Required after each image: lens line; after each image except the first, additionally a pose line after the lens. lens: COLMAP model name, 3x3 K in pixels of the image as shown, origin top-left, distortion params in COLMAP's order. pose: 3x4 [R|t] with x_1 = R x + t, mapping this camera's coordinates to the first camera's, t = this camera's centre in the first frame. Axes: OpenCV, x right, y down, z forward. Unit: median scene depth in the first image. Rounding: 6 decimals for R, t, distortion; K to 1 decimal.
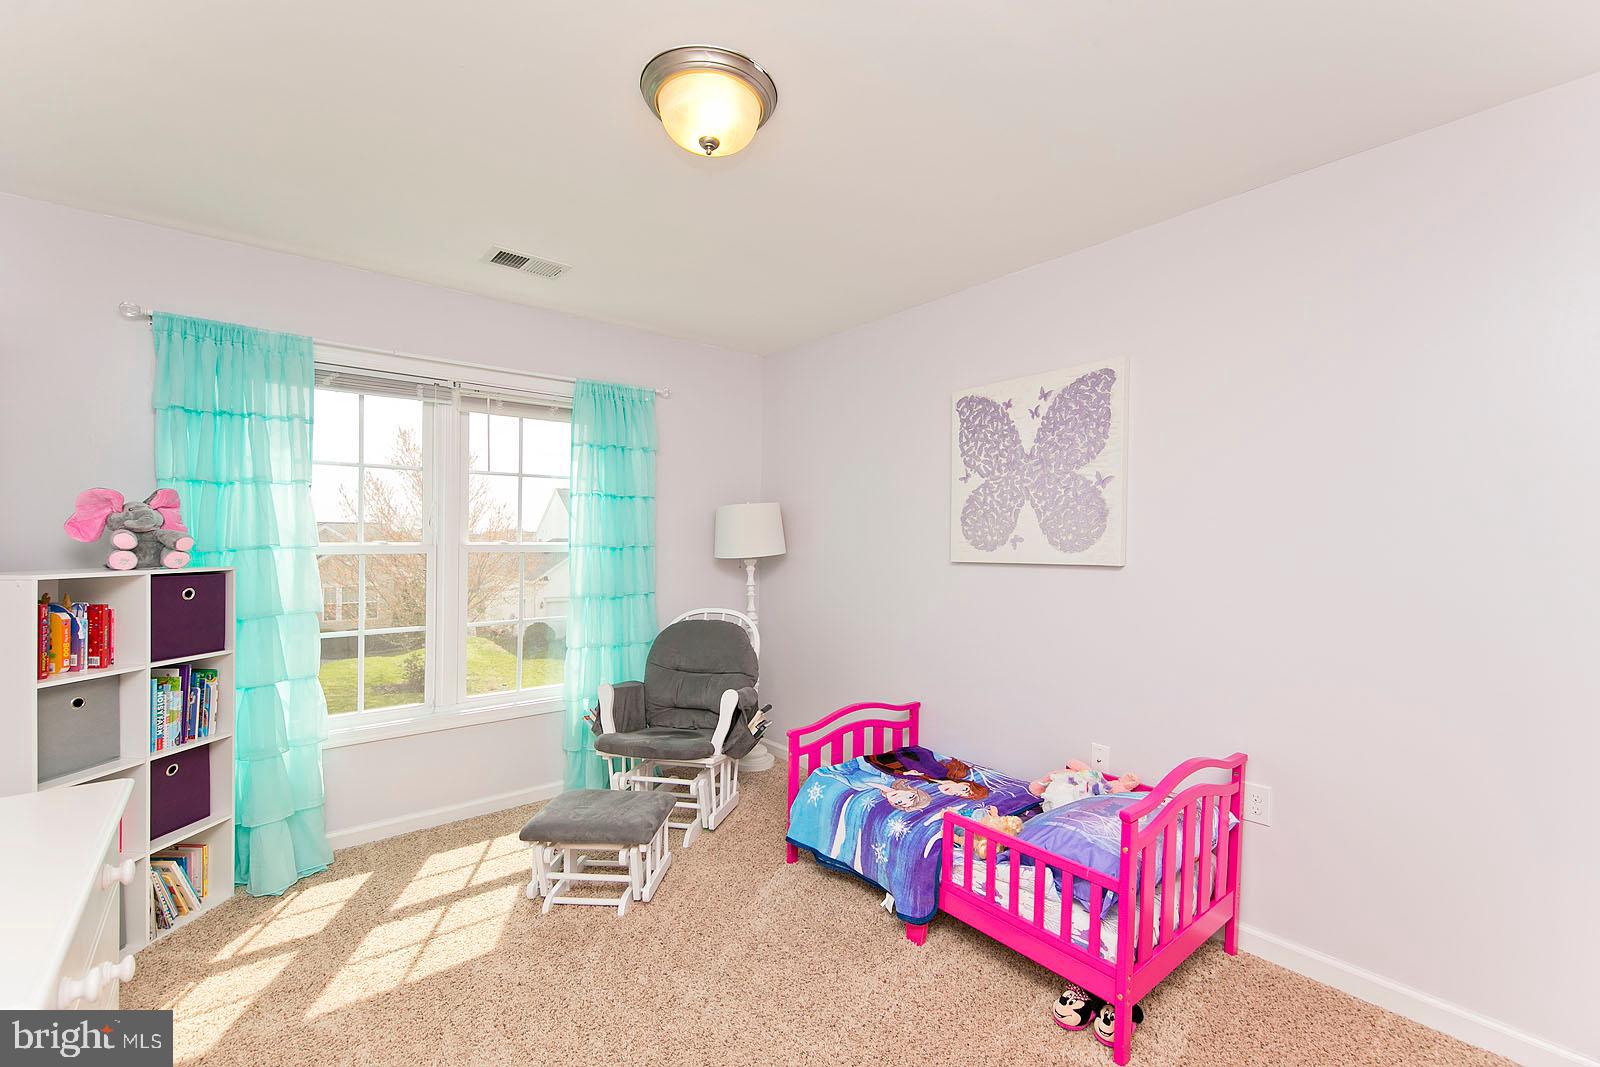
lens RADIAL K [[677.0, 0, 813.1], [0, 677.0, 538.2], [0, 0, 1]] dist [-0.000082, -0.000814]
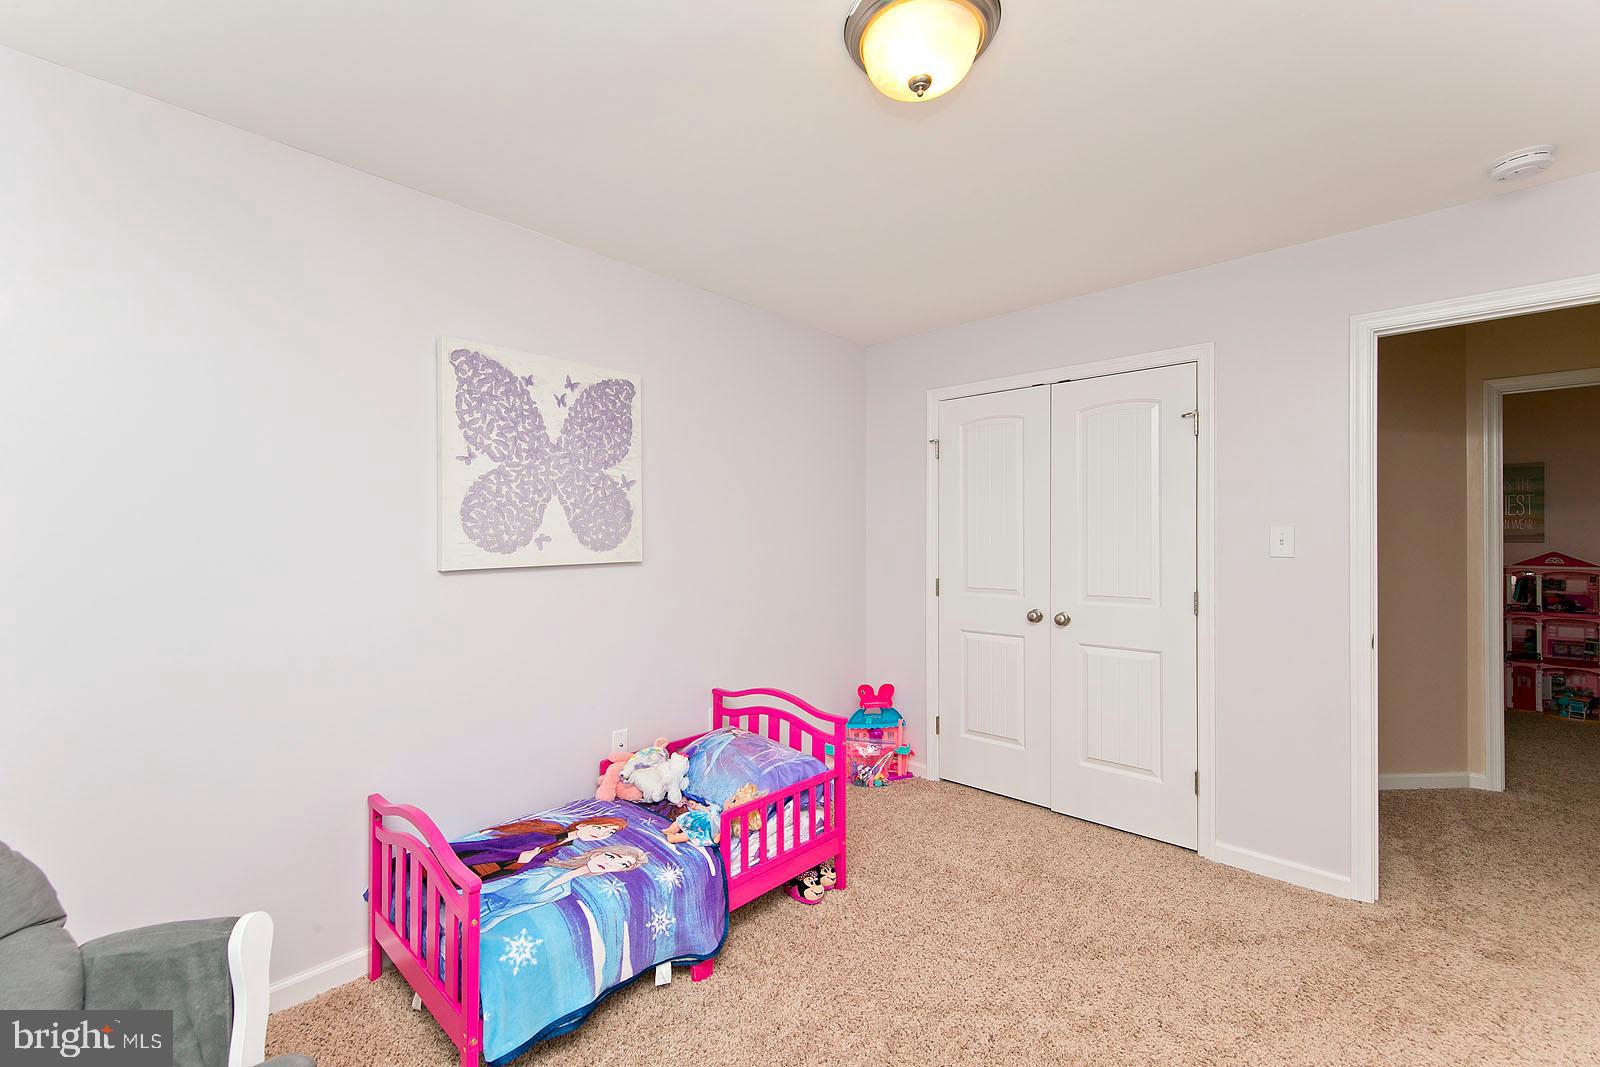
lens RADIAL K [[677.0, 0, 811.6], [0, 677.0, 534.5], [0, 0, 1]] dist [-0.000082, -0.000814]
pose [[-0.151942, 0.002276, 0.988387, -0.635620], [0.005371, 0.999984, -0.001477, -0.000557], [-0.988375, 0.005084, -0.151952, 0.810763]]
